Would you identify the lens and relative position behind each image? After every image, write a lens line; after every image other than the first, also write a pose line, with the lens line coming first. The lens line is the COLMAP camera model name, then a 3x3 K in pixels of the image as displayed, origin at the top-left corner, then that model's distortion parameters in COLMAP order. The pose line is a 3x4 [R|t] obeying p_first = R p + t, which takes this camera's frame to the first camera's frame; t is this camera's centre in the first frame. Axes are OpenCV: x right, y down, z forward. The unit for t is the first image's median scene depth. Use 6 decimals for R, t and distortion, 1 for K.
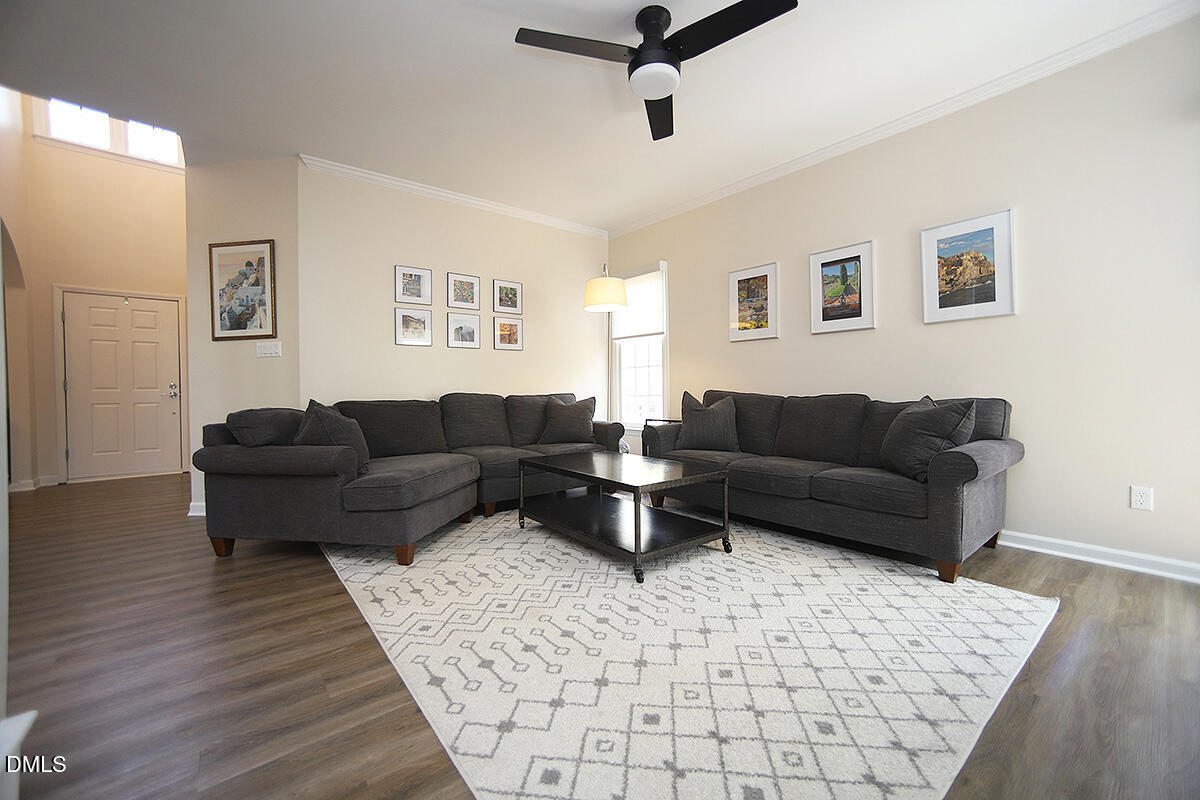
lens RADIAL K [[479.4, 0, 598.1], [0, 479.4, 394.6], [0, 0, 1]] dist [-0.071113, 0.032287]
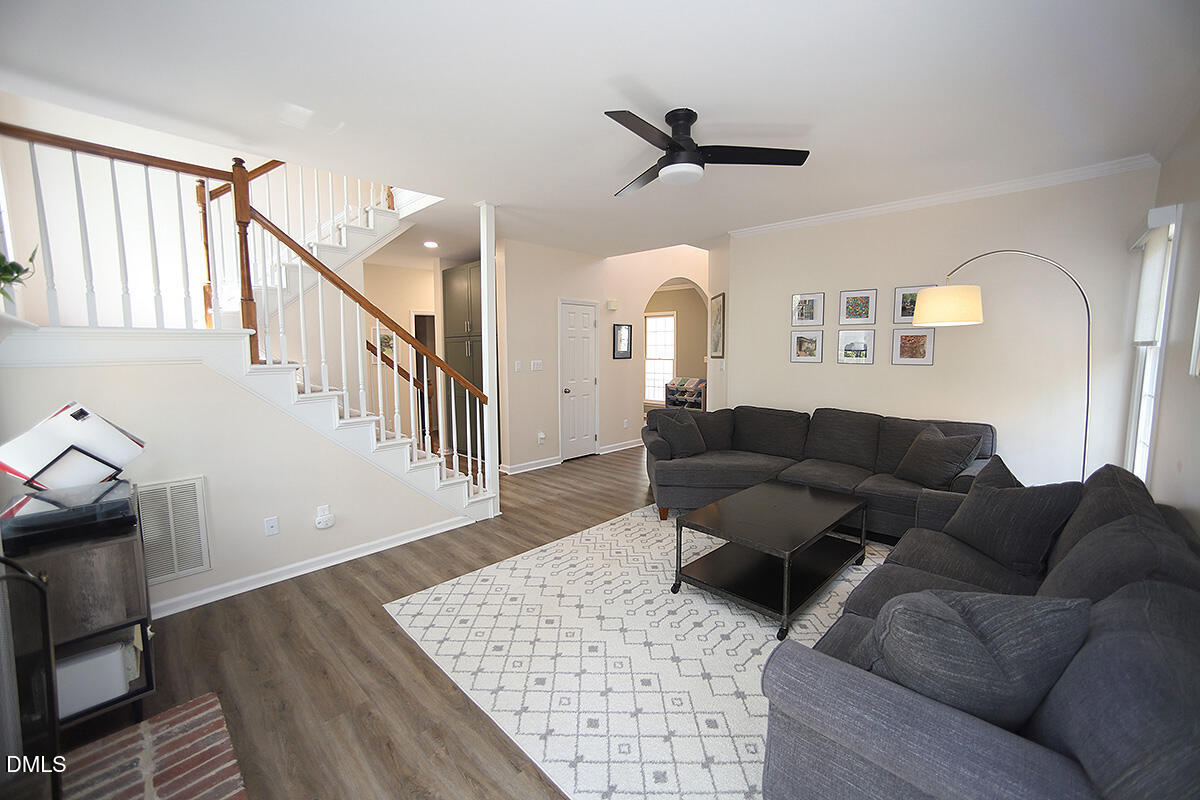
lens RADIAL K [[479.4, 0, 598.1], [0, 479.4, 394.6], [0, 0, 1]] dist [-0.071113, 0.032287]
pose [[0.116038, 0.104953, -0.987684, 0.830738], [-0.007458, 0.994466, 0.104798, -0.170882], [0.993217, -0.004794, 0.116179, 0.435960]]
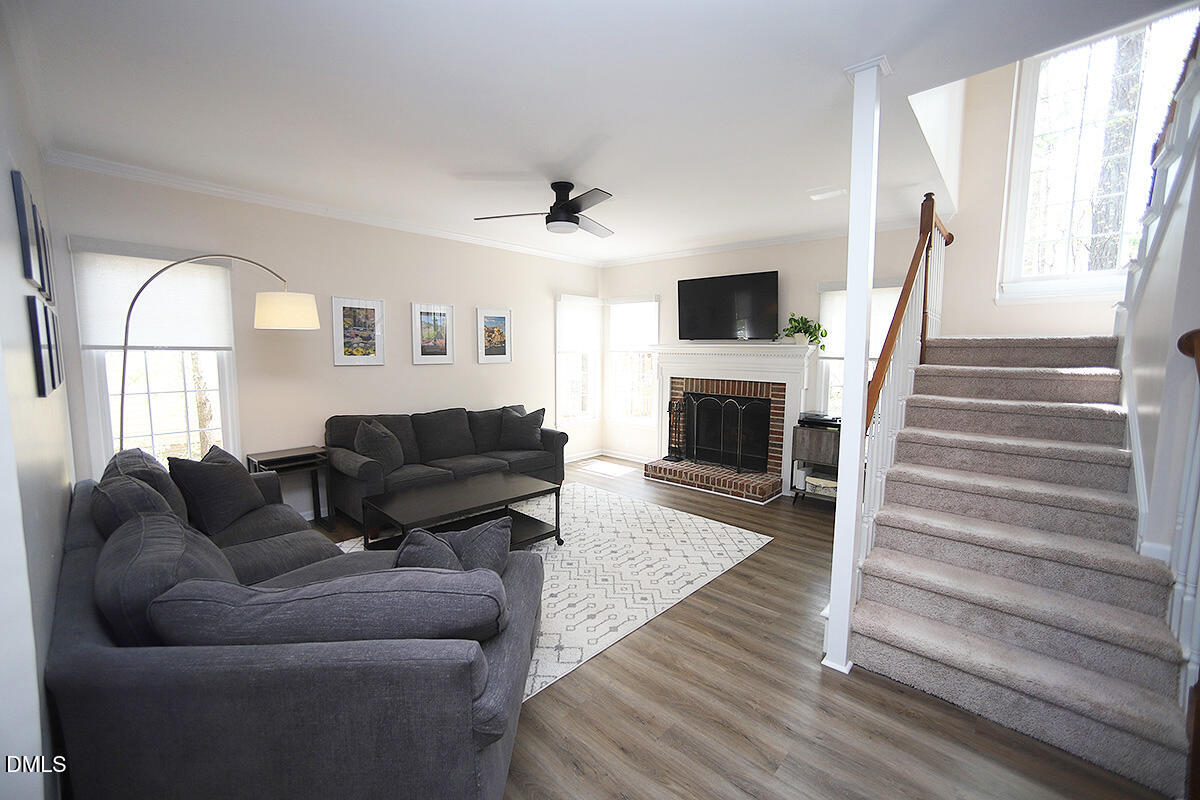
lens RADIAL K [[479.4, 0, 598.1], [0, 479.4, 394.6], [0, 0, 1]] dist [-0.071113, 0.032287]
pose [[-0.144616, -0.079427, 0.986295, -0.979873], [0.004388, 0.996712, 0.080909, -0.158588], [-0.989478, 0.016028, -0.143792, 0.730527]]
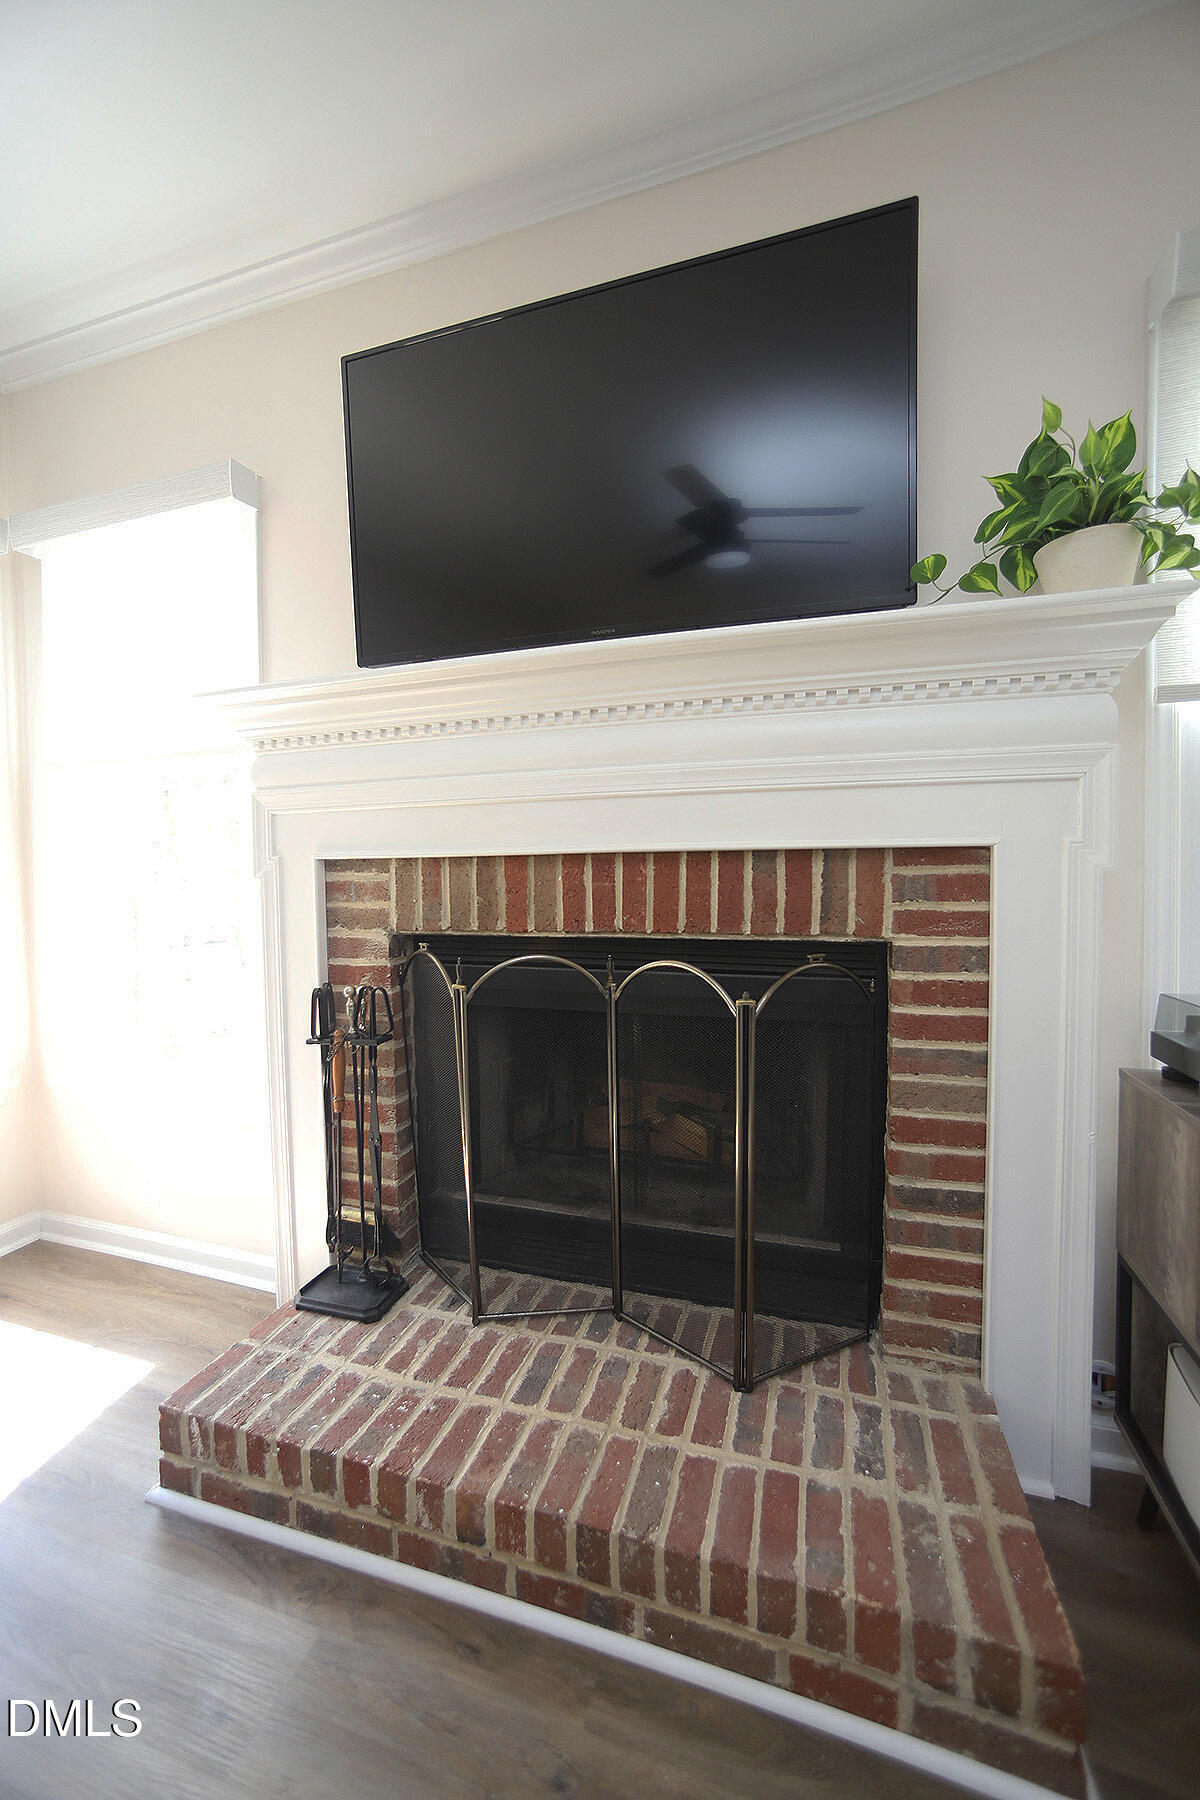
lens RADIAL K [[719.1, 0, 595.0], [0, 719.1, 909.5], [0, 0, 1]] dist [-0.071113, 0.032287]
pose [[-0.547142, -0.015721, 0.836892, 0.184503], [0.025888, 0.999028, 0.035691, -0.057969], [-0.836639, 0.041193, -0.546203, 0.328815]]
